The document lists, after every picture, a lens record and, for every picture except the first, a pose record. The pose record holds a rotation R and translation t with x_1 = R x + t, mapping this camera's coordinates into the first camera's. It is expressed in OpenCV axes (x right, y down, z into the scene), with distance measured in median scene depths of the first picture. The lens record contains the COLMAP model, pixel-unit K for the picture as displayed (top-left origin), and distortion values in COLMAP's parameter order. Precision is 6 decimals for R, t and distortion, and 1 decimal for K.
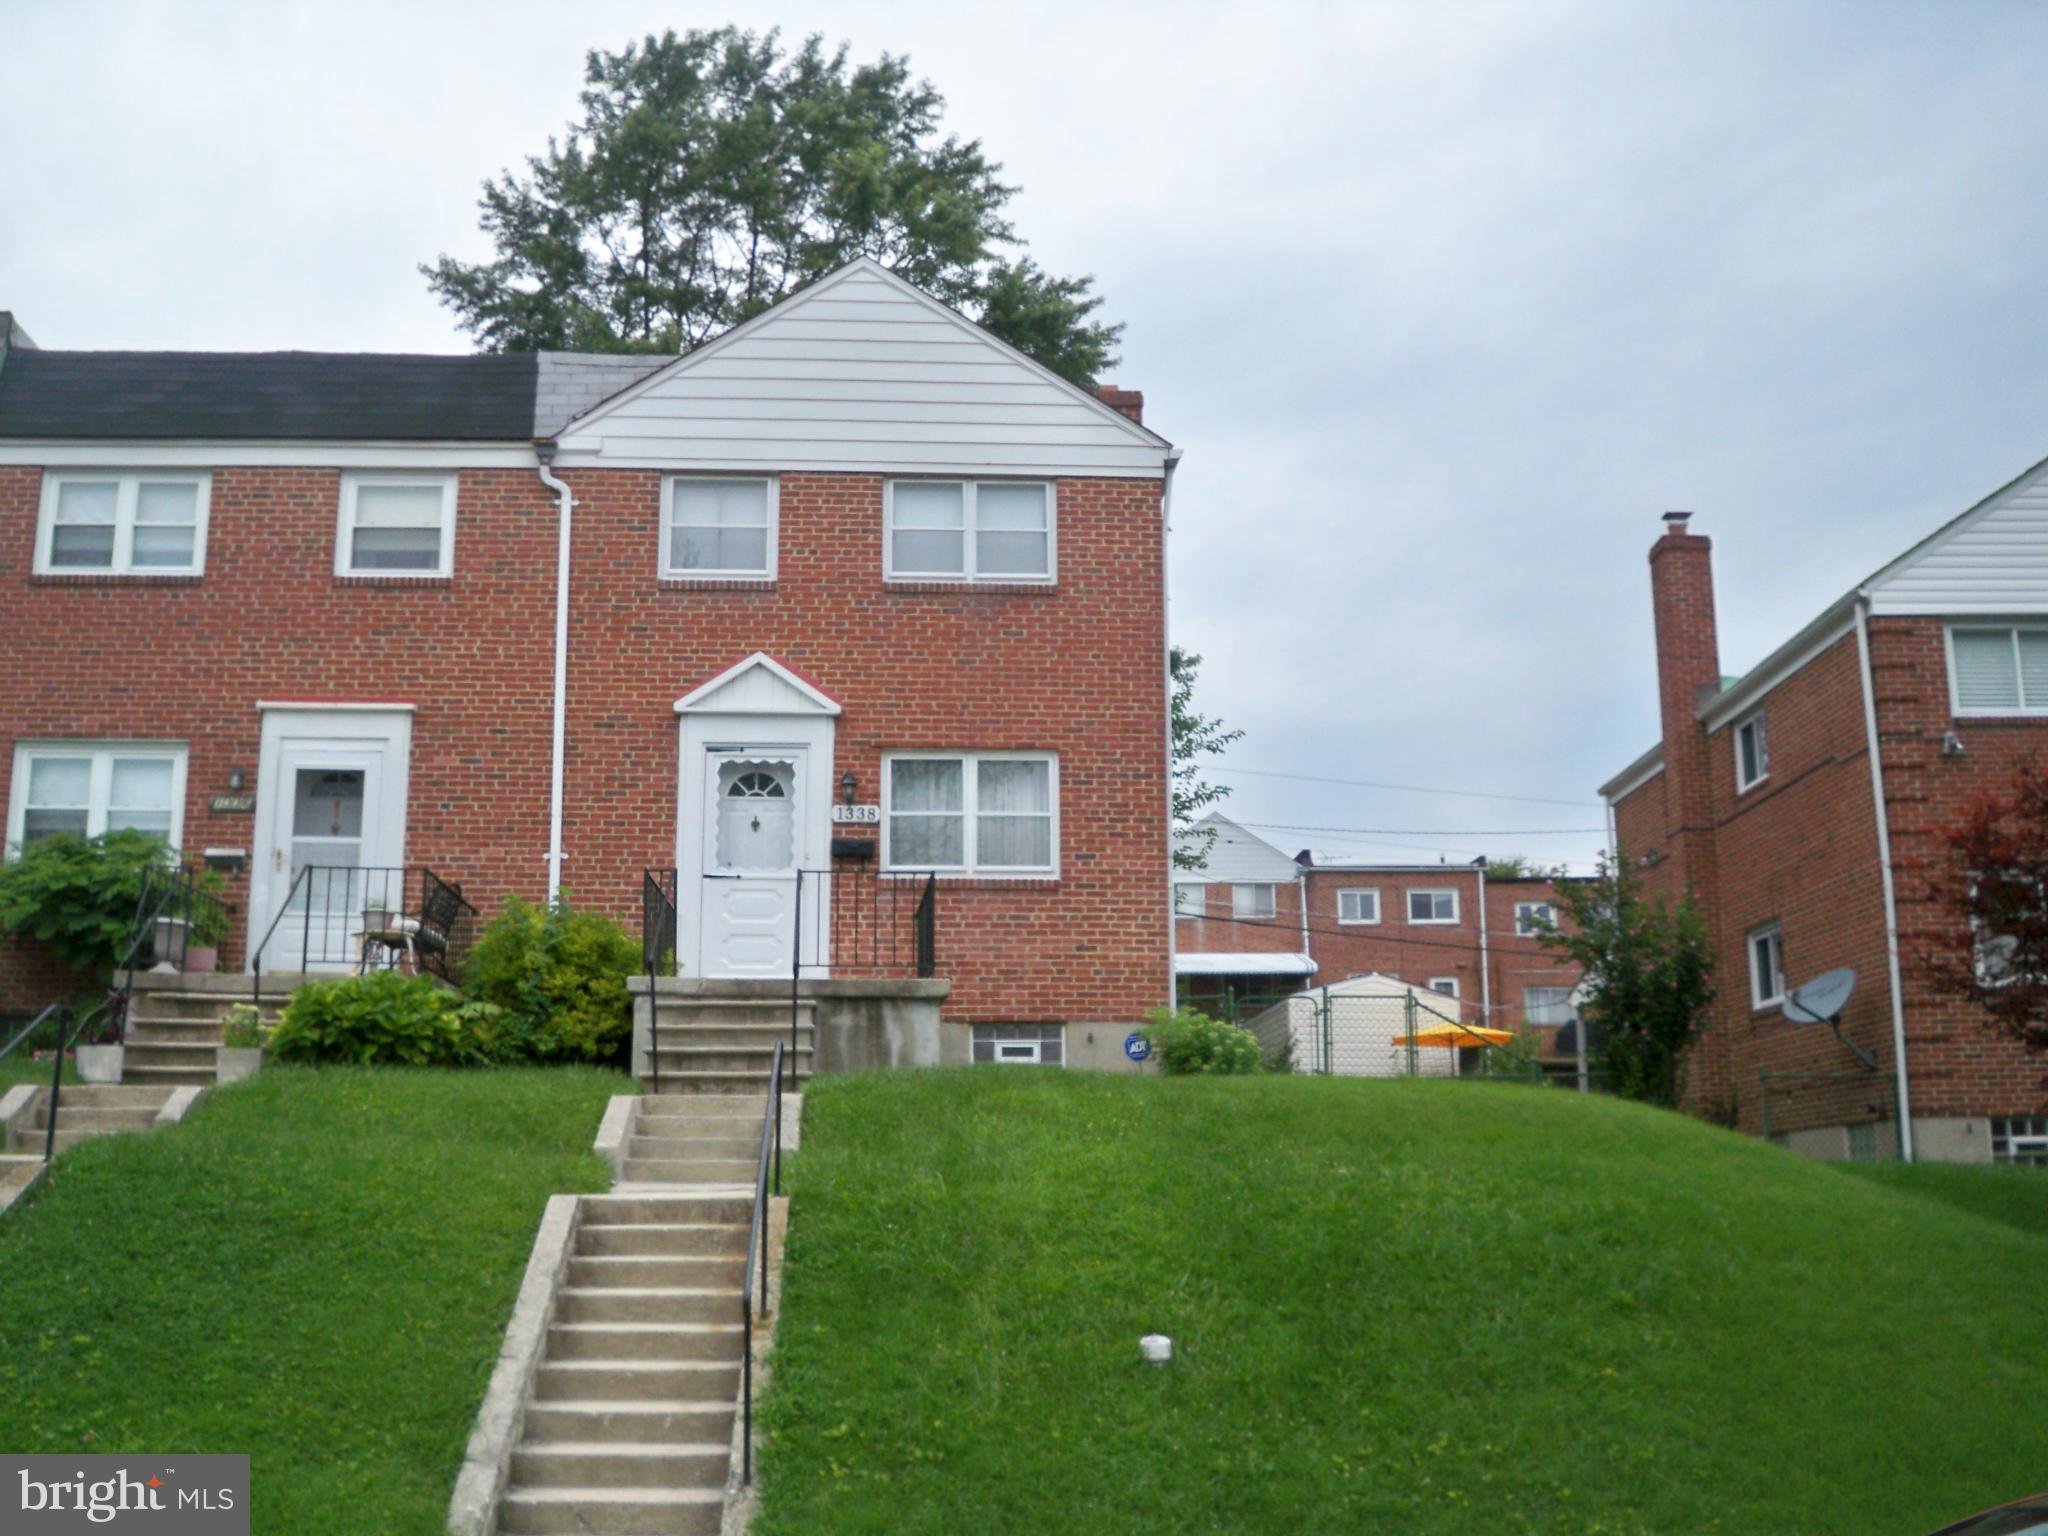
lens RADIAL K [[2092.2, 0, 1052.8], [0, 2092.2, 765.5], [0, 0, 1]] dist [-0.127436, 0.020321]
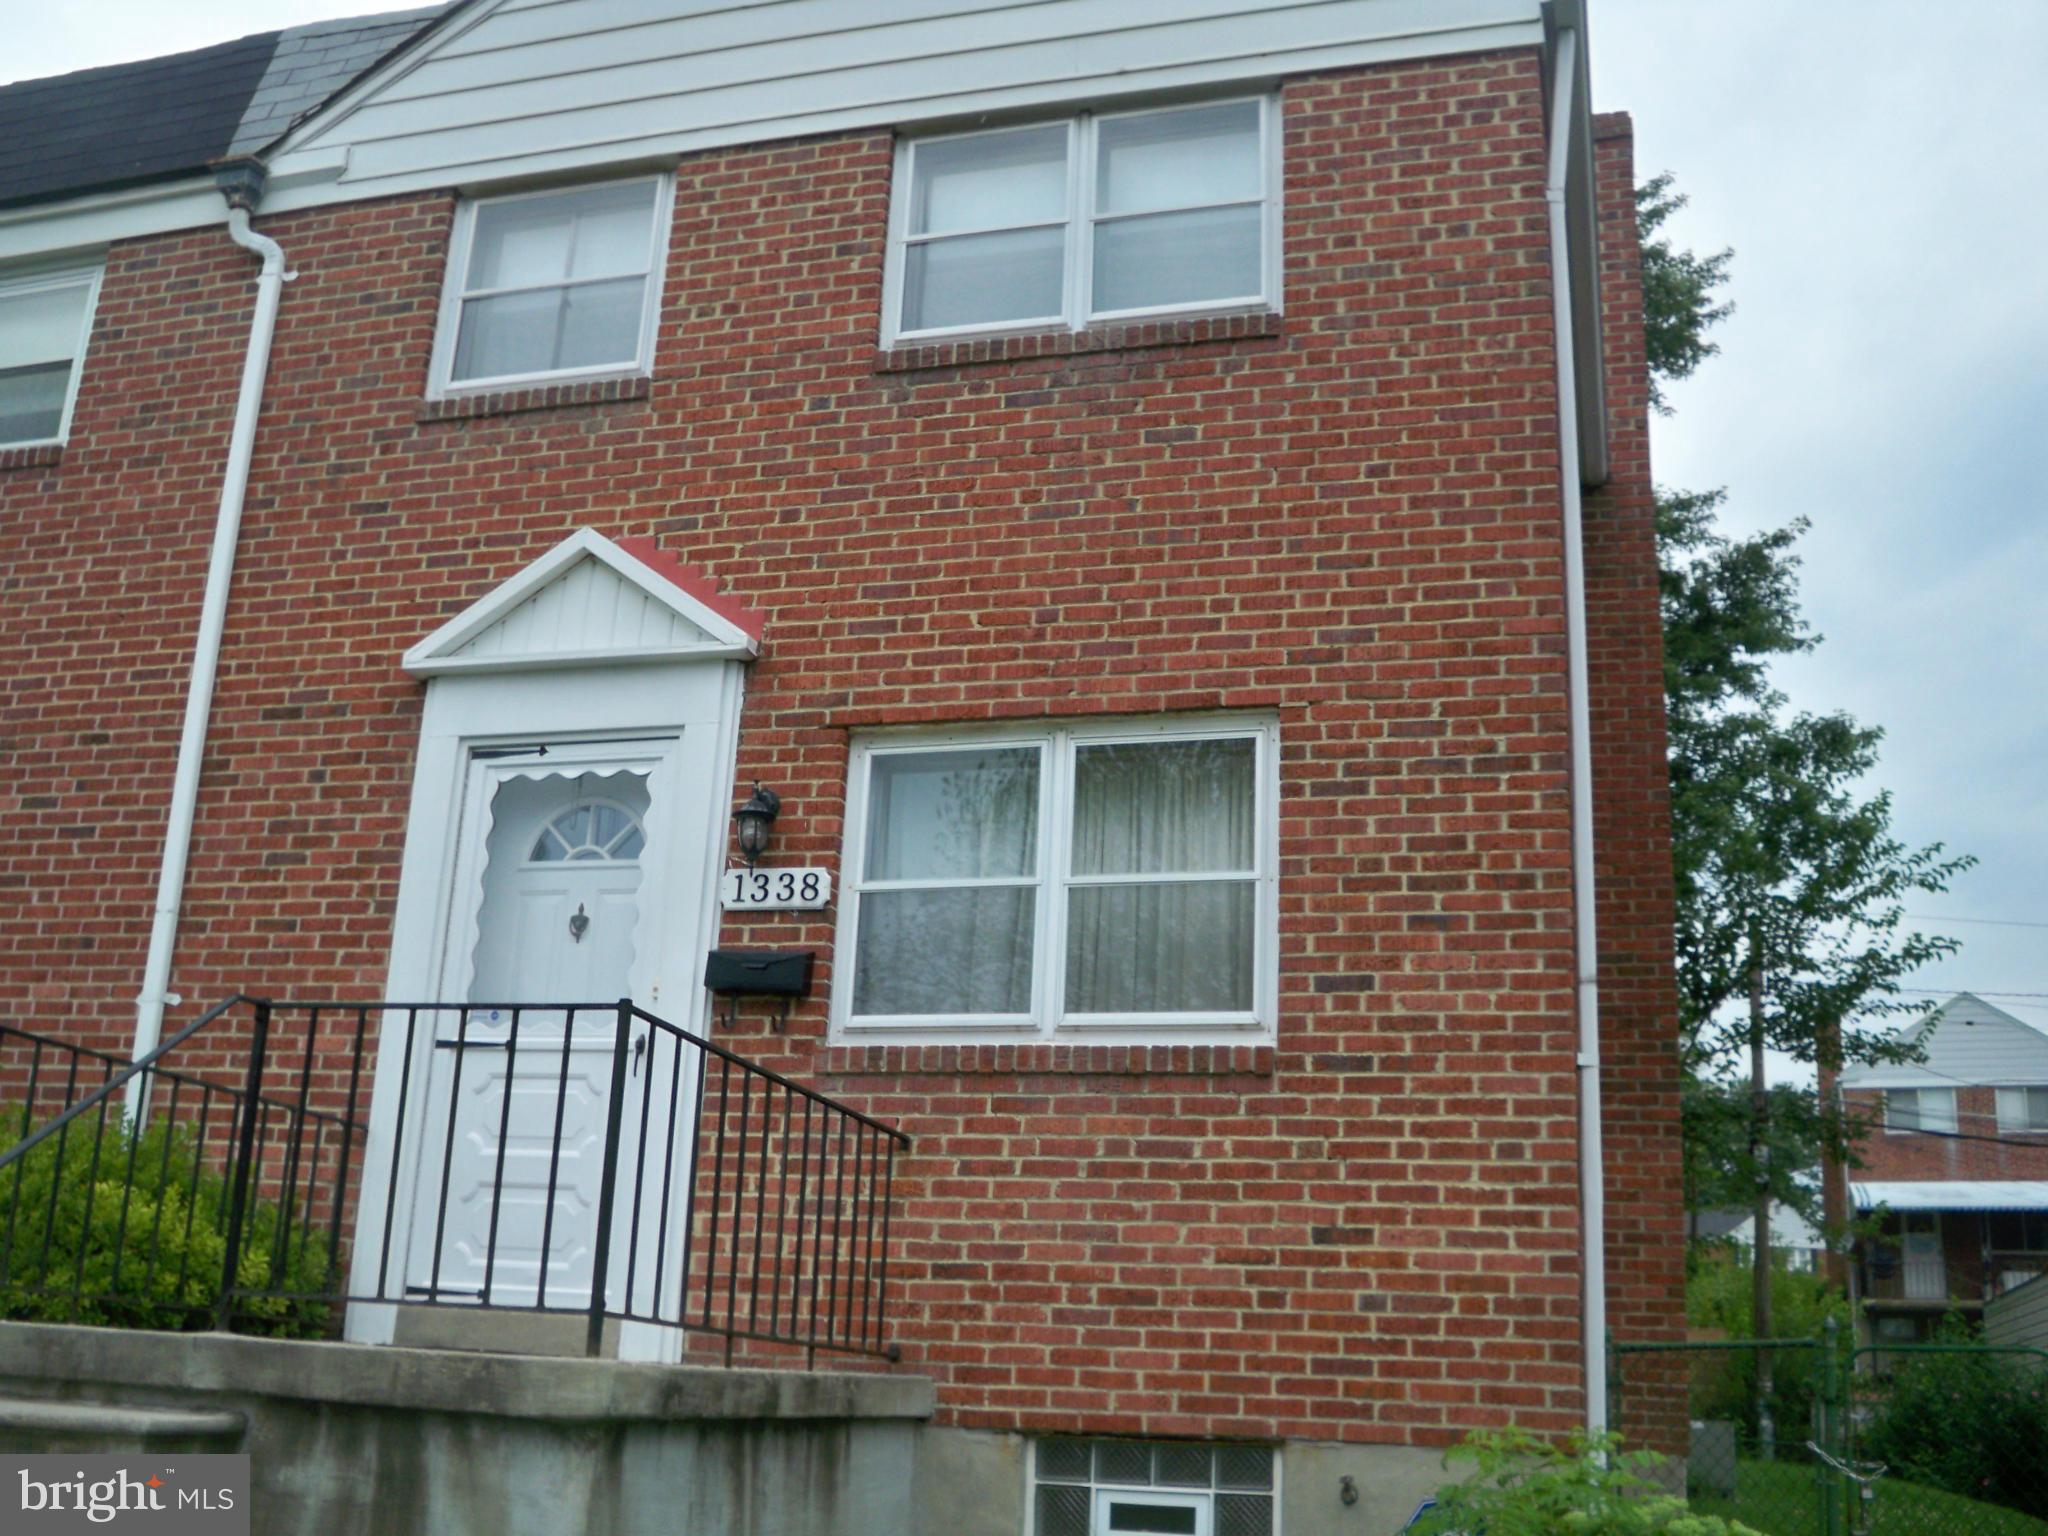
lens RADIAL K [[2087.1, 0, 1024.0], [0, 2087.1, 768.0], [0, 0, 1]] dist [-0.131267, 0.056861]
pose [[0.933381, -0.057488, -0.354252, 0.095177], [0.020966, 0.994136, -0.106088, 0.043547], [0.358274, 0.091593, 0.929113, 0.635735]]
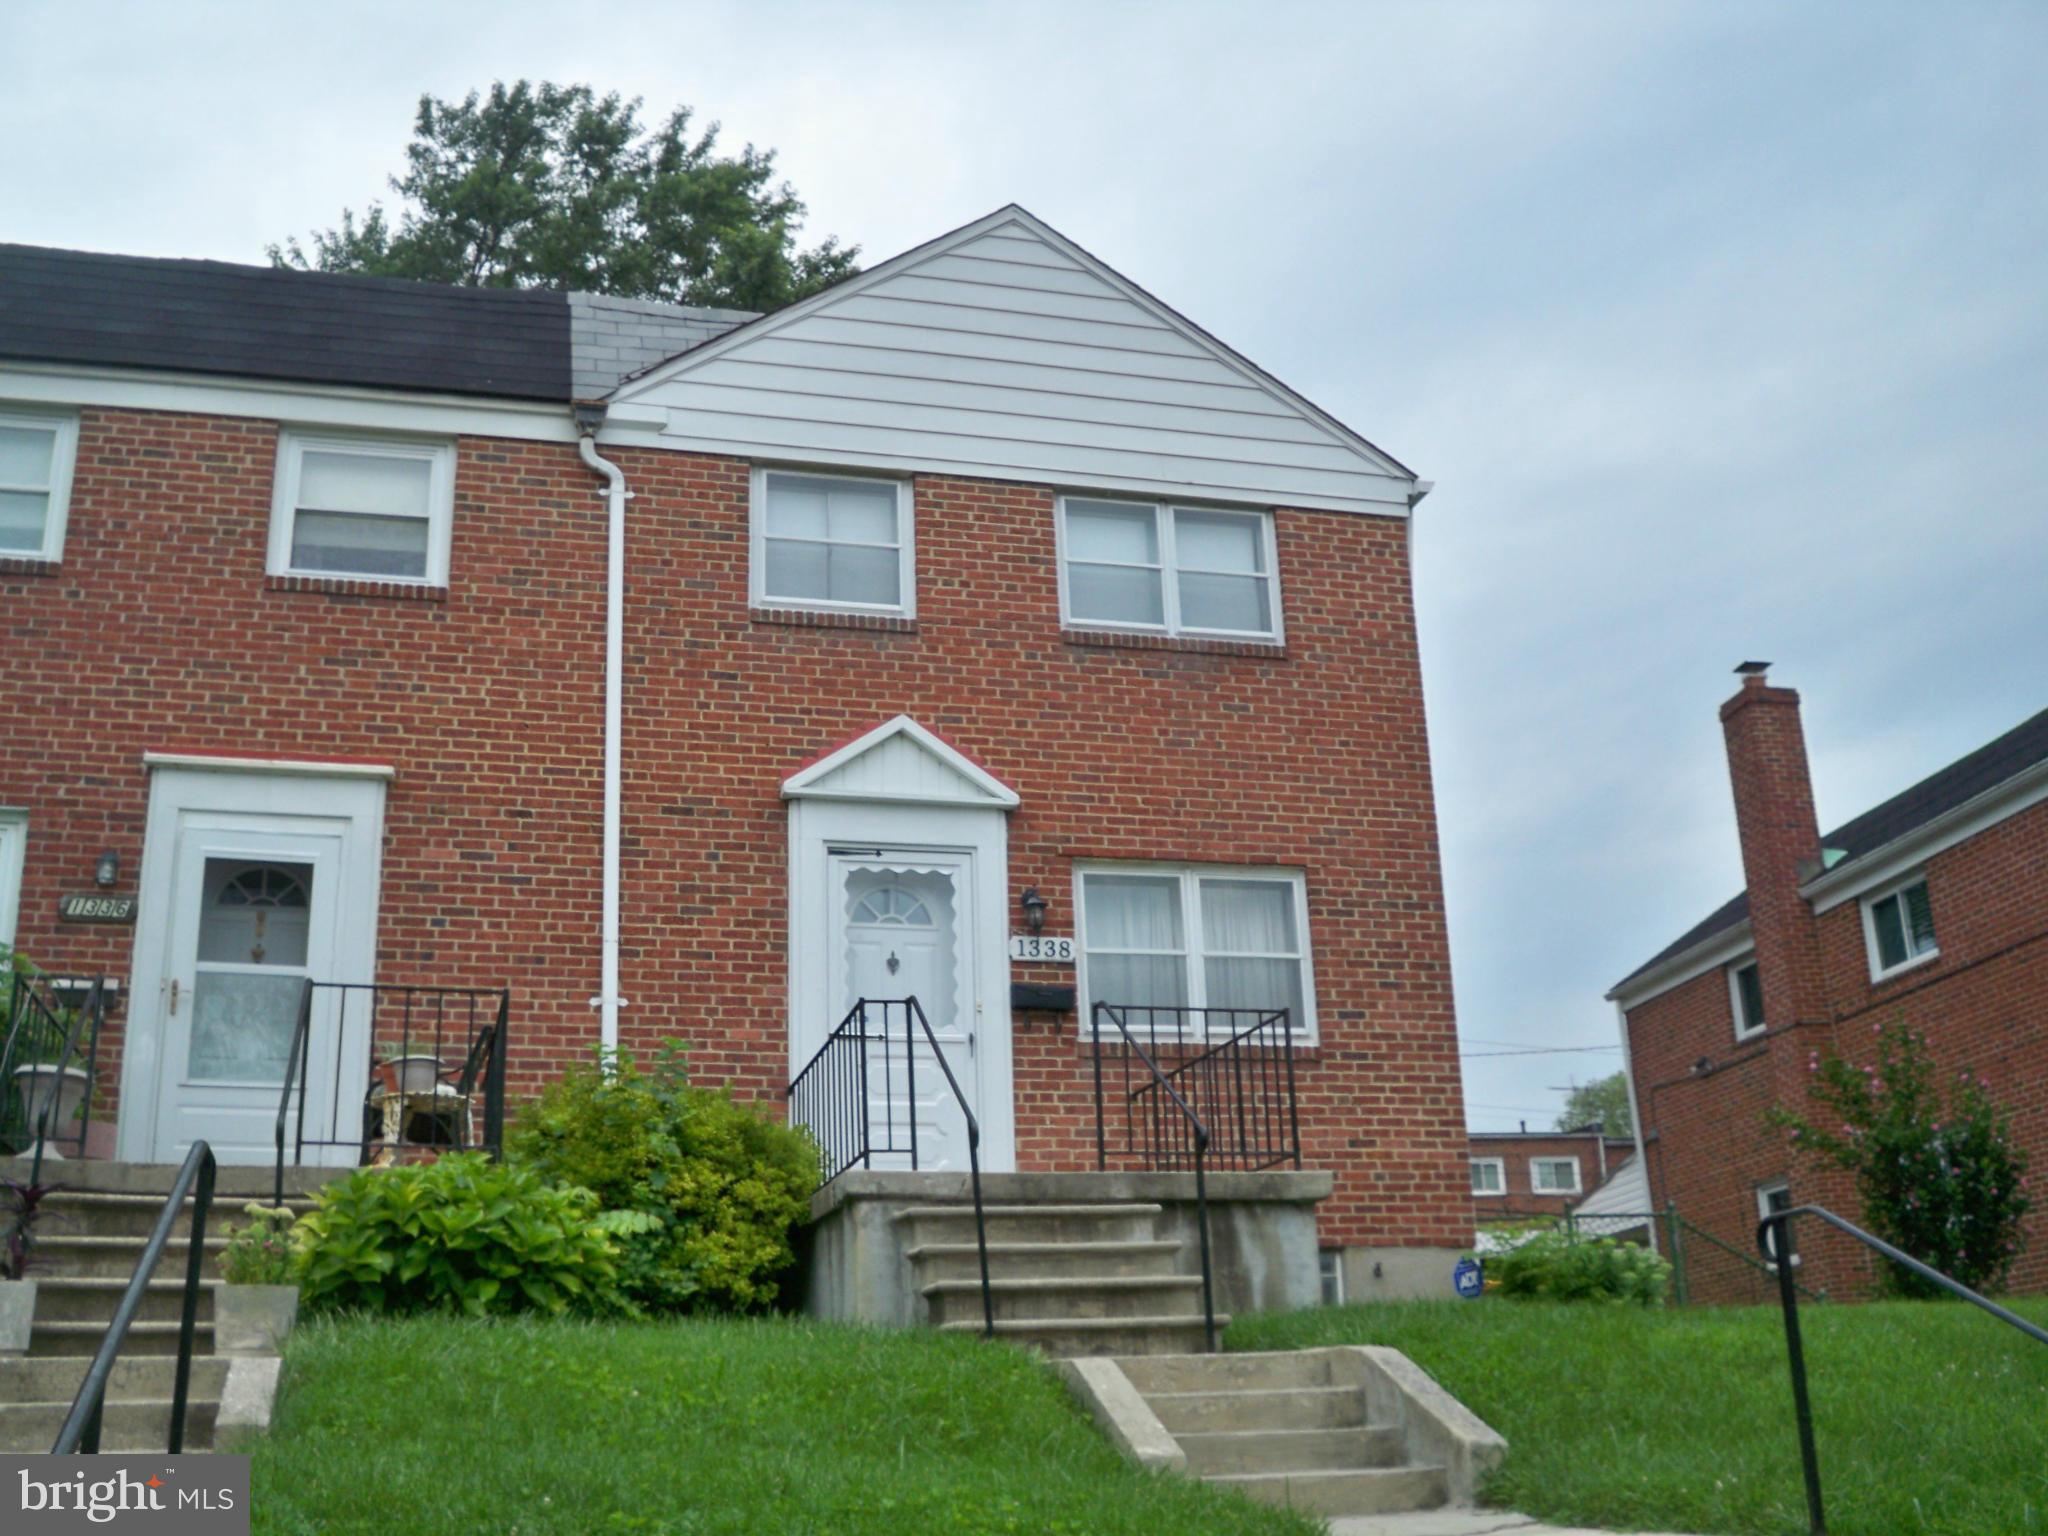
lens RADIAL K [[2087.1, 0, 1024.0], [0, 2087.1, 768.0], [0, 0, 1]] dist [-0.131267, 0.056861]
pose [[0.983047, 0.032102, 0.180524, -0.226006], [-0.008468, 0.991452, -0.130195, 0.053343], [-0.183161, 0.126459, 0.974916, 0.317825]]
